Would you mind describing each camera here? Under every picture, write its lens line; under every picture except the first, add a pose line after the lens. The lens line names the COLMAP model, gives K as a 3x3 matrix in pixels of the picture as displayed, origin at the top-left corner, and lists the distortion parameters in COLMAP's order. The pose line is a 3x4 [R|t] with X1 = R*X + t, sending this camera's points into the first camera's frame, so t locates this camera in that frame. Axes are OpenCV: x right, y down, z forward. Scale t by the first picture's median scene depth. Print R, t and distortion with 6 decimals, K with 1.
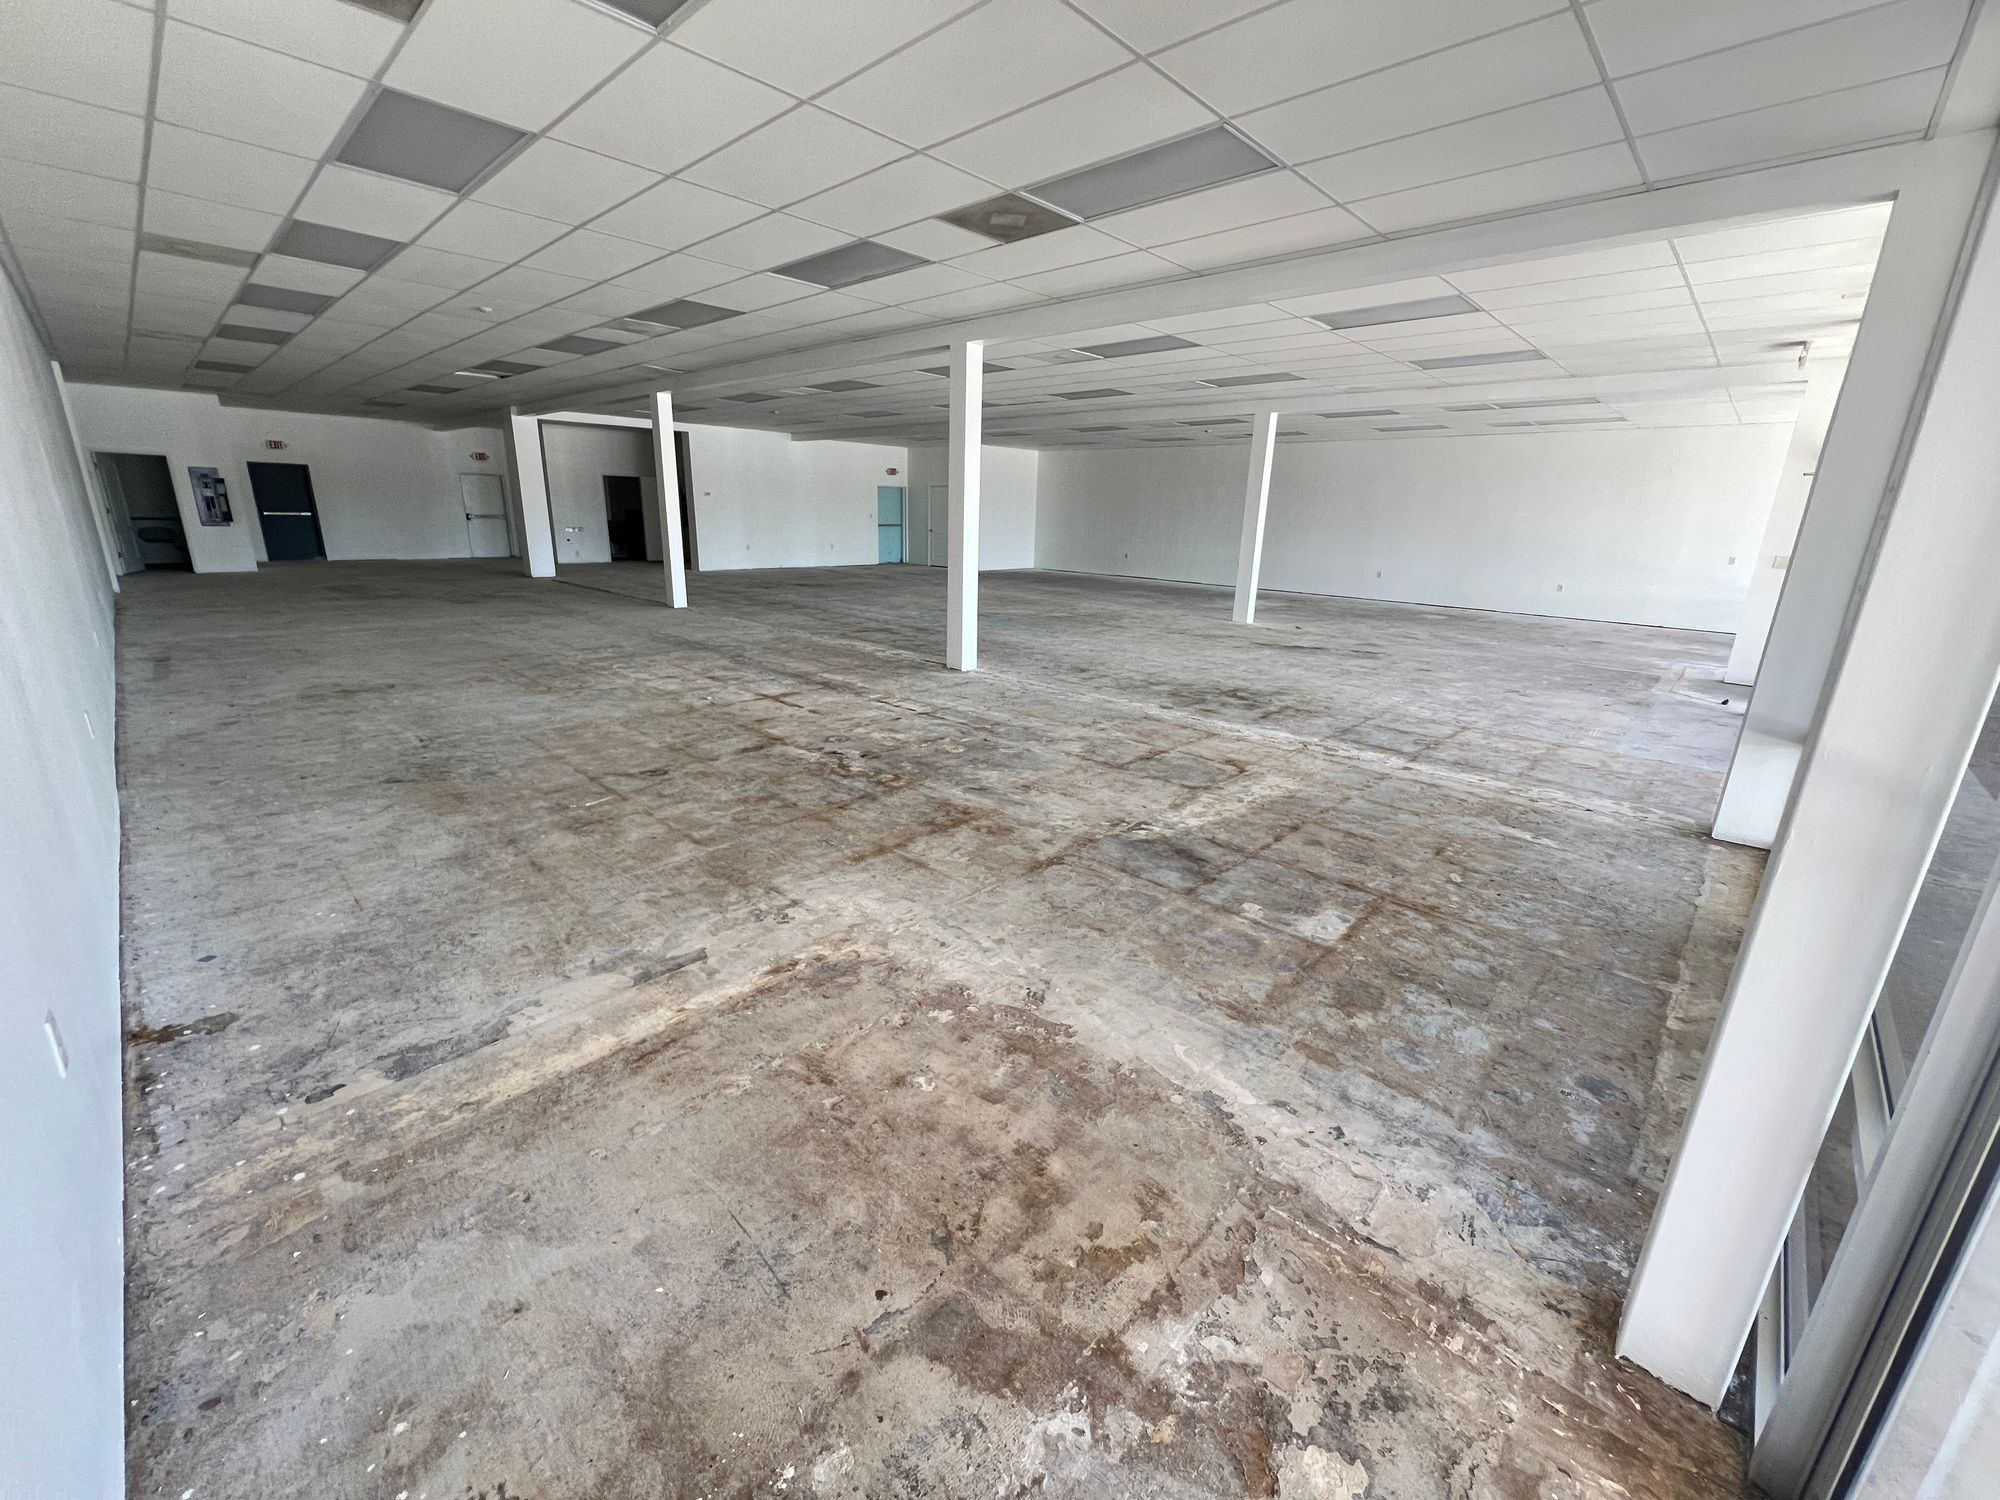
lens RADIAL K [[801.8, 0, 999.0], [0, 801.8, 747.2], [0, 0, 1]] dist [-0.000170, 0.000076]
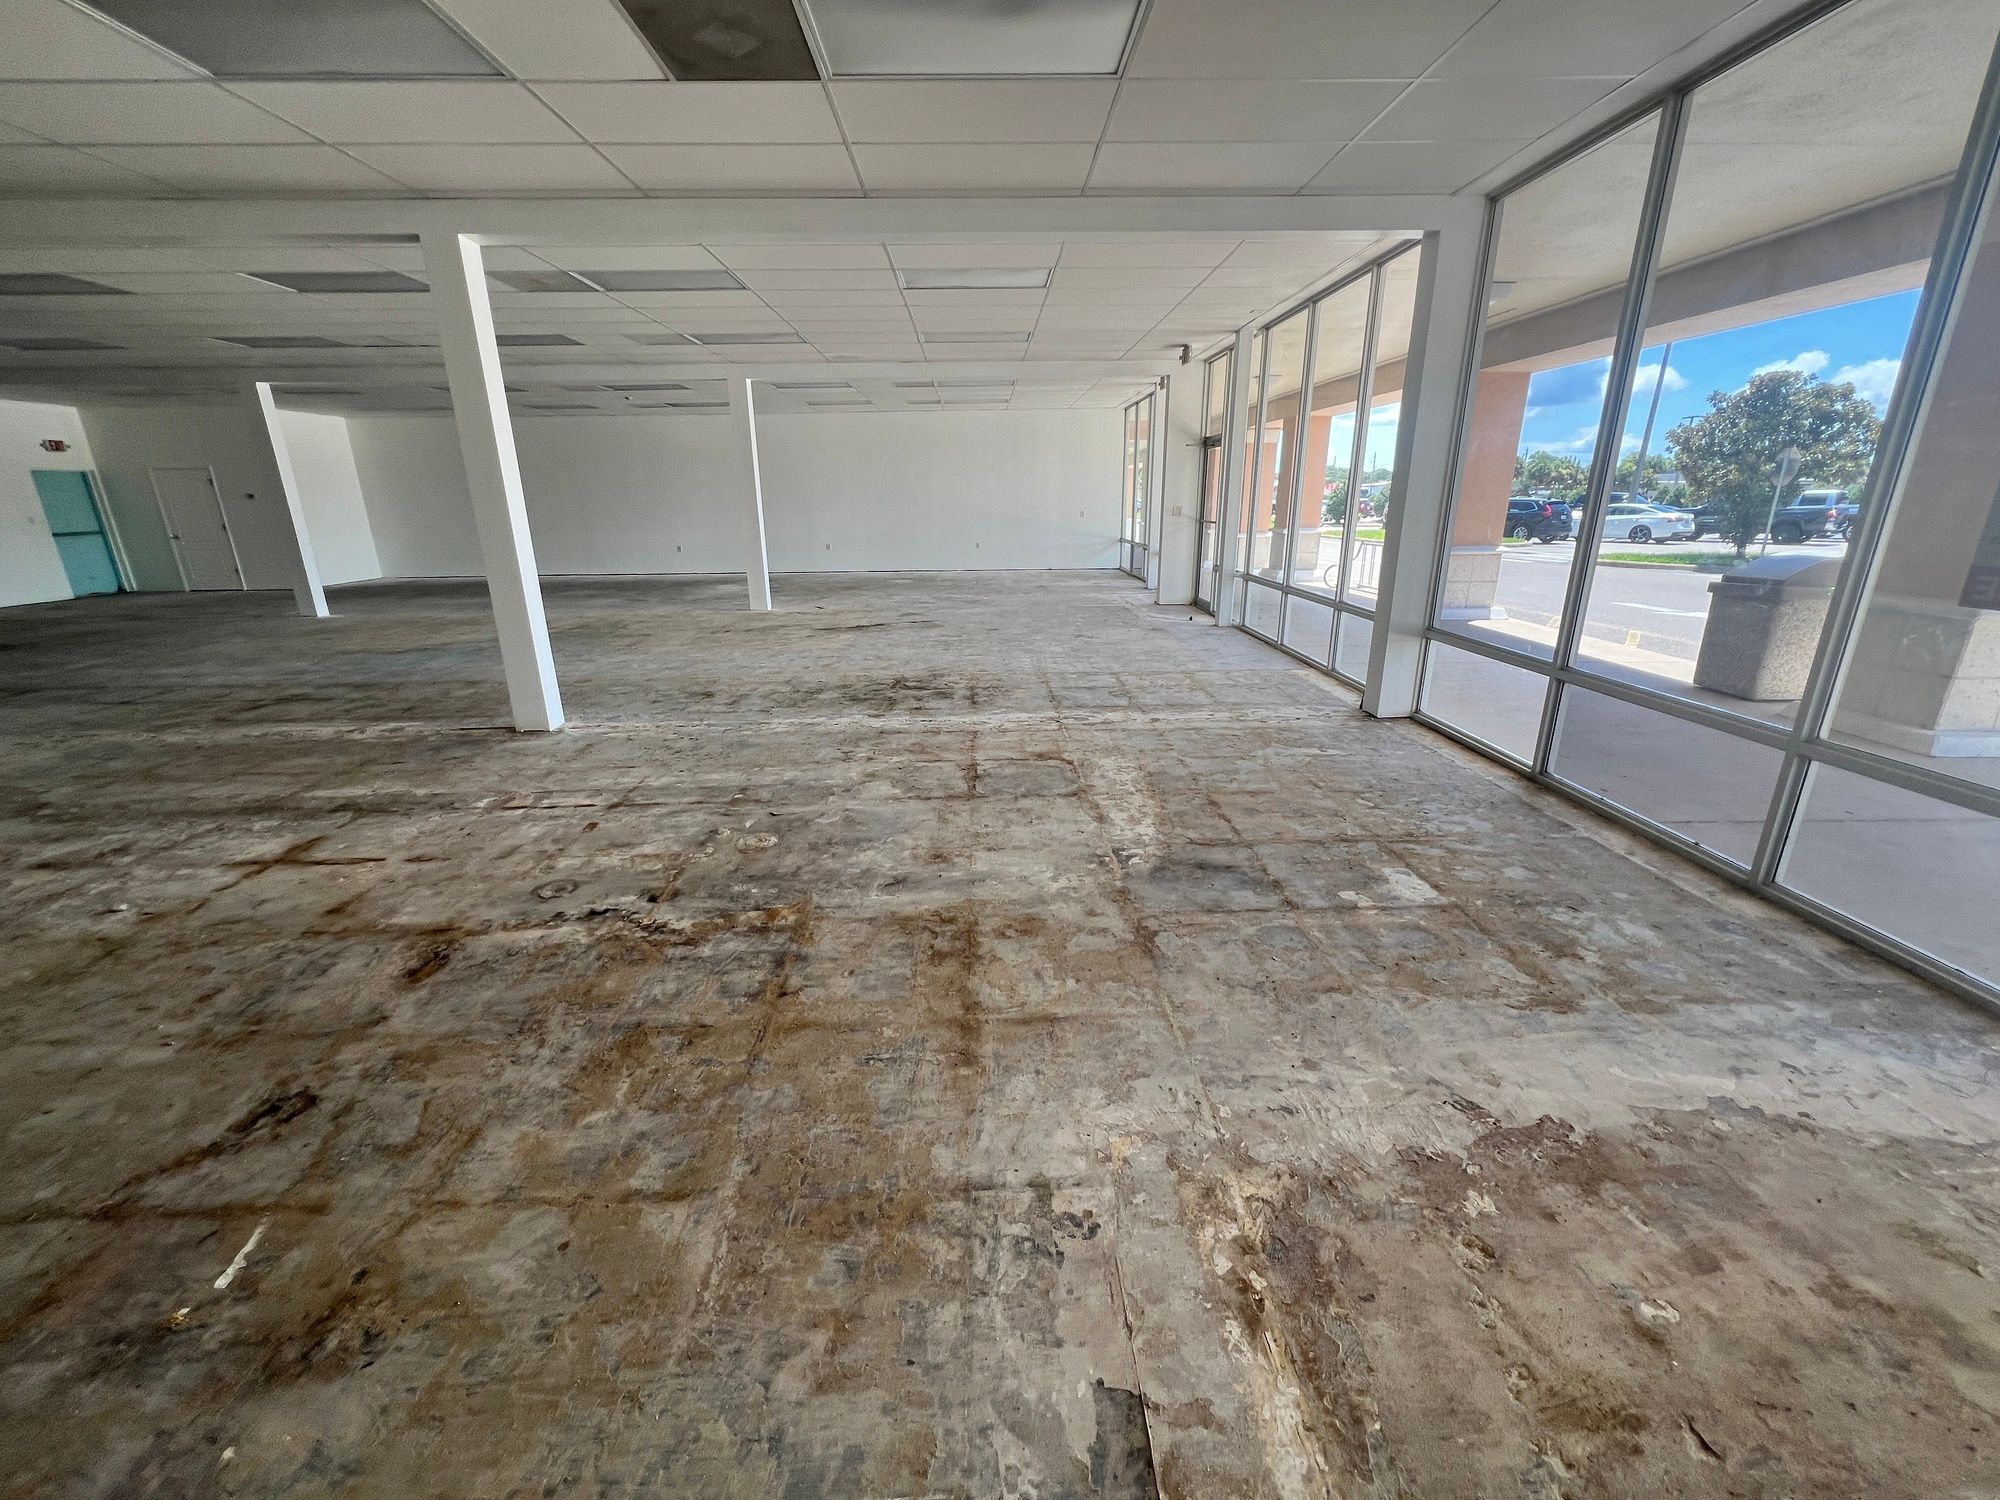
lens RADIAL K [[801.8, 0, 995.2], [0, 801.8, 745.8], [0, 0, 1]] dist [-0.000170, 0.000076]
pose [[0.707047, -0.246027, 0.662990, -0.448336], [0.230738, 0.966481, 0.112578, -0.137812], [-0.668464, 0.073379, 0.740115, 0.452830]]
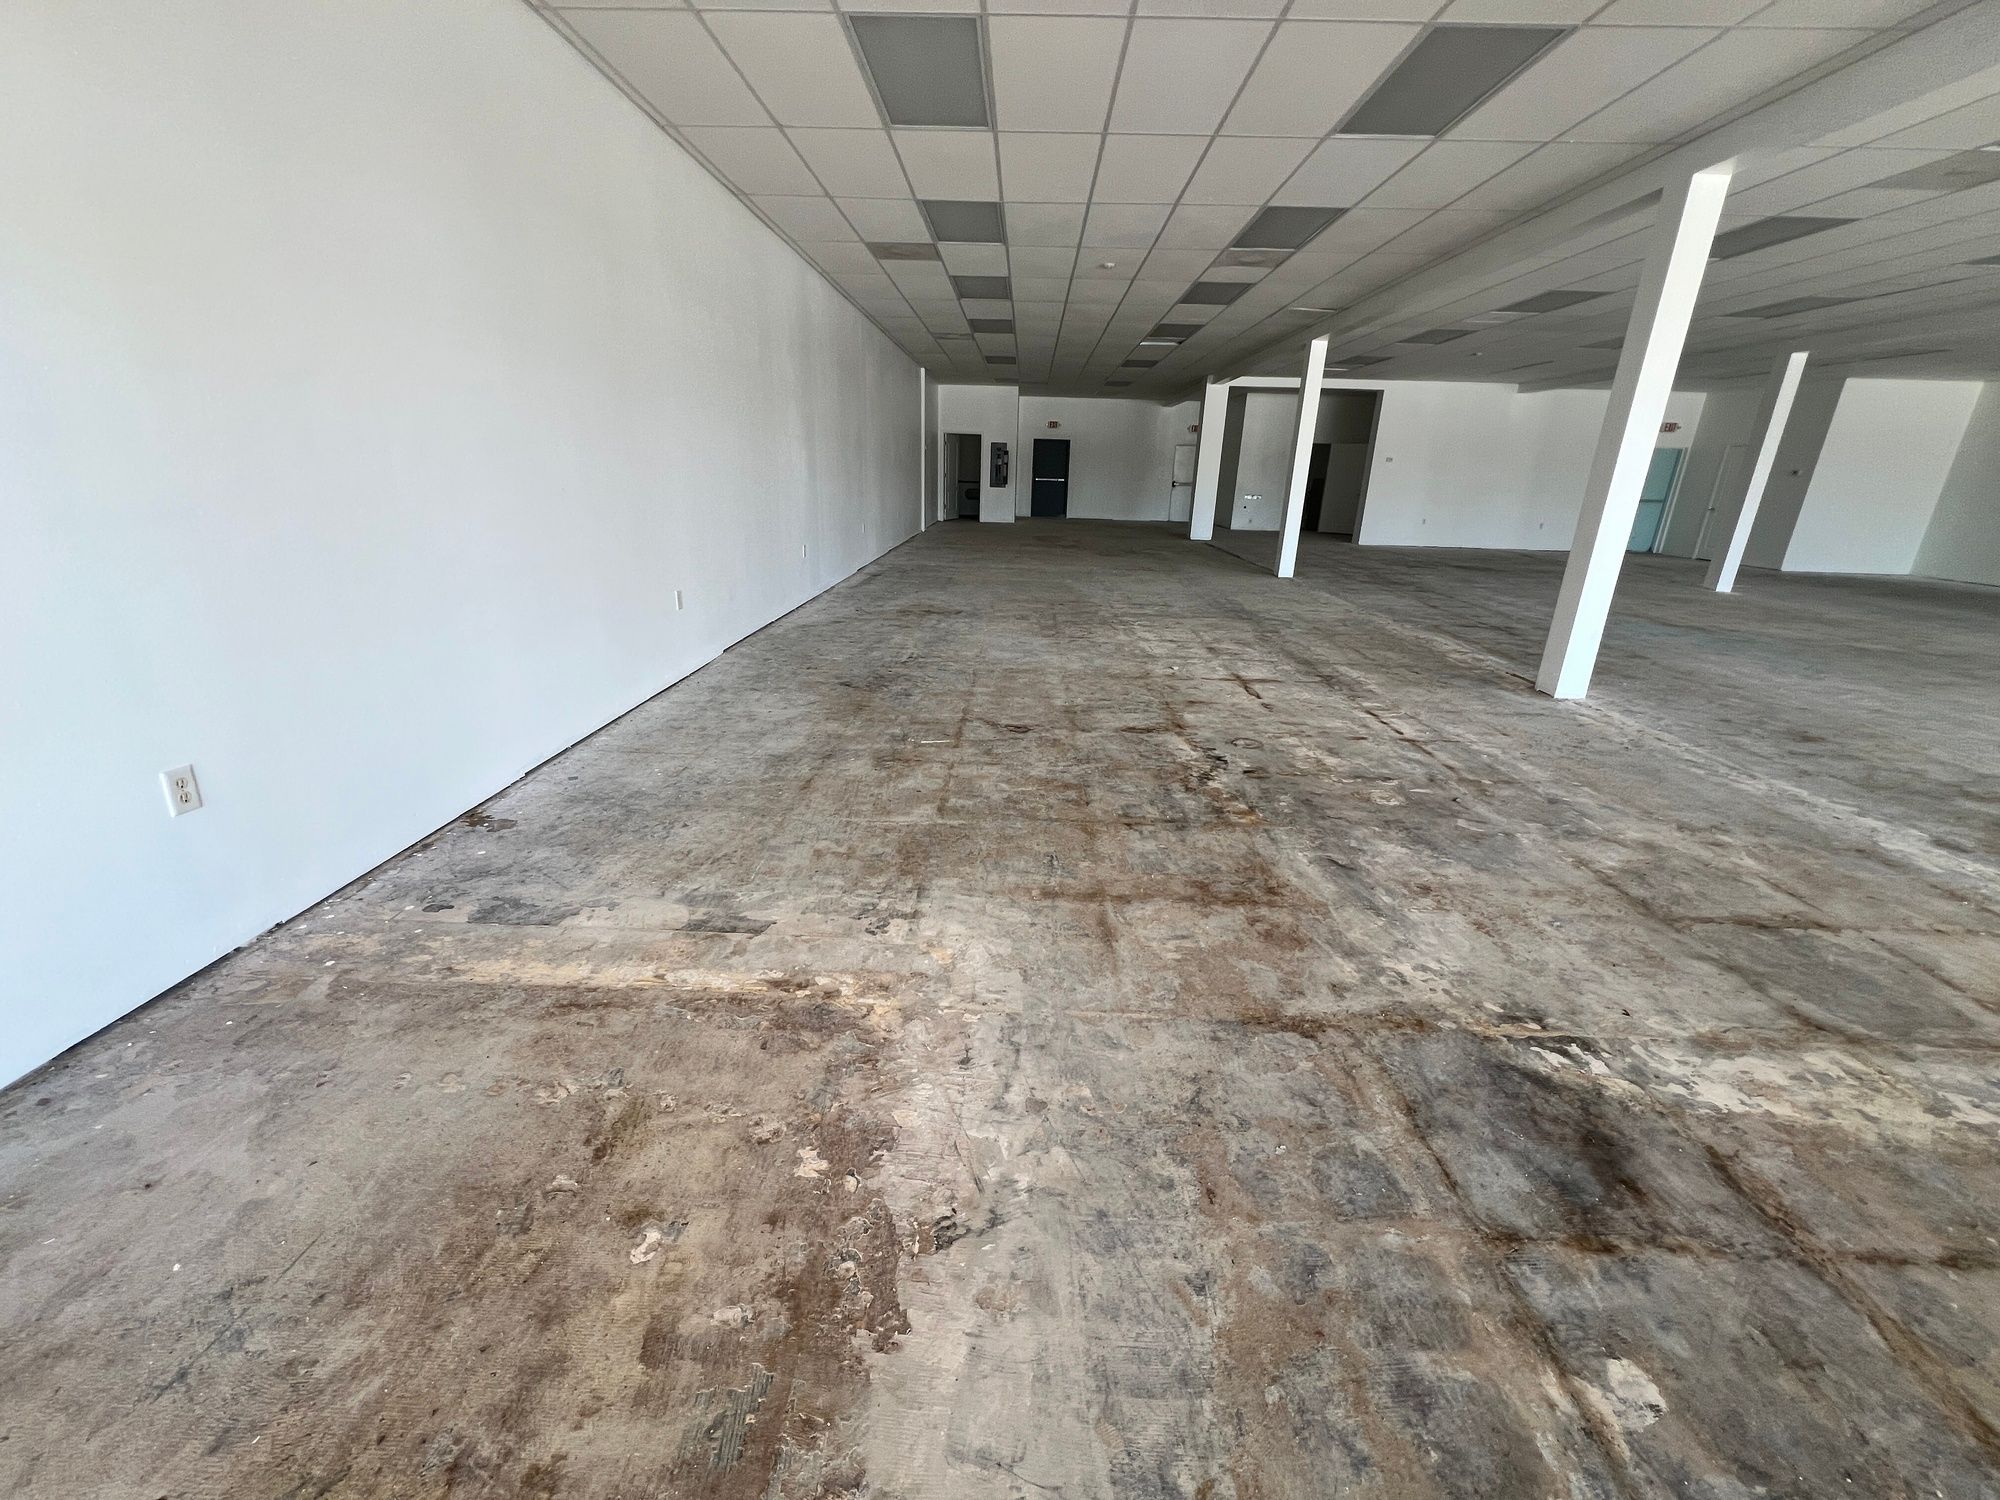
lens RADIAL K [[801.8, 0, 1001.2], [0, 801.8, 745.2], [0, 0, 1]] dist [-0.000170, 0.000076]
pose [[0.664558, 0.237242, -0.708576, 0.250245], [-0.221427, 0.968194, 0.116495, -0.061128], [0.713676, 0.079480, 0.695952, 0.390035]]
